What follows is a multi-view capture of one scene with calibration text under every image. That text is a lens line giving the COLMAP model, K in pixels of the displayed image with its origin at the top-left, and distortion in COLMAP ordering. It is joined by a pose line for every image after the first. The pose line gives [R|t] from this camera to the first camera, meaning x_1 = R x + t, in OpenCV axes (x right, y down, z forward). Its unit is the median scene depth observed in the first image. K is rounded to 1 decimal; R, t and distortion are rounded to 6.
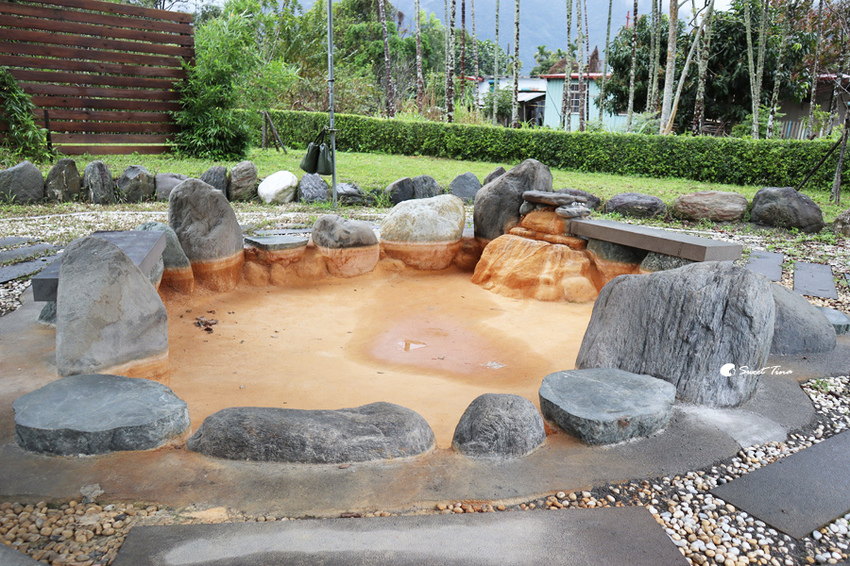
lens RADIAL K [[579.5, 0, 425.3], [0, 579.5, 298.2], [0, 0, 1]] dist [0.007102, -0.003031]
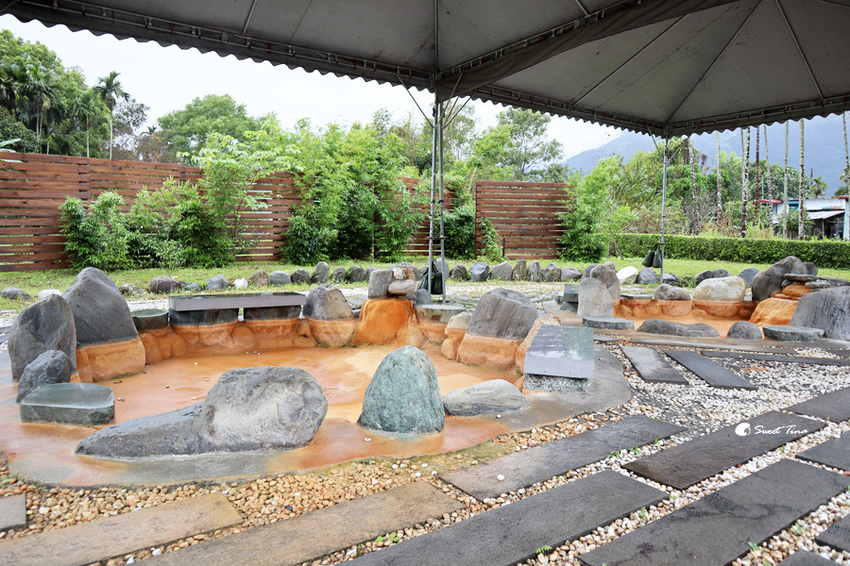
lens RADIAL K [[579.5, 0, 425.3], [0, 579.5, 298.2], [0, 0, 1]] dist [0.007102, -0.003031]
pose [[0.888050, 0.019202, -0.459345, 0.013247], [-0.110676, 0.978673, -0.173058, 0.256415], [0.446226, 0.204523, 0.871237, -0.817163]]
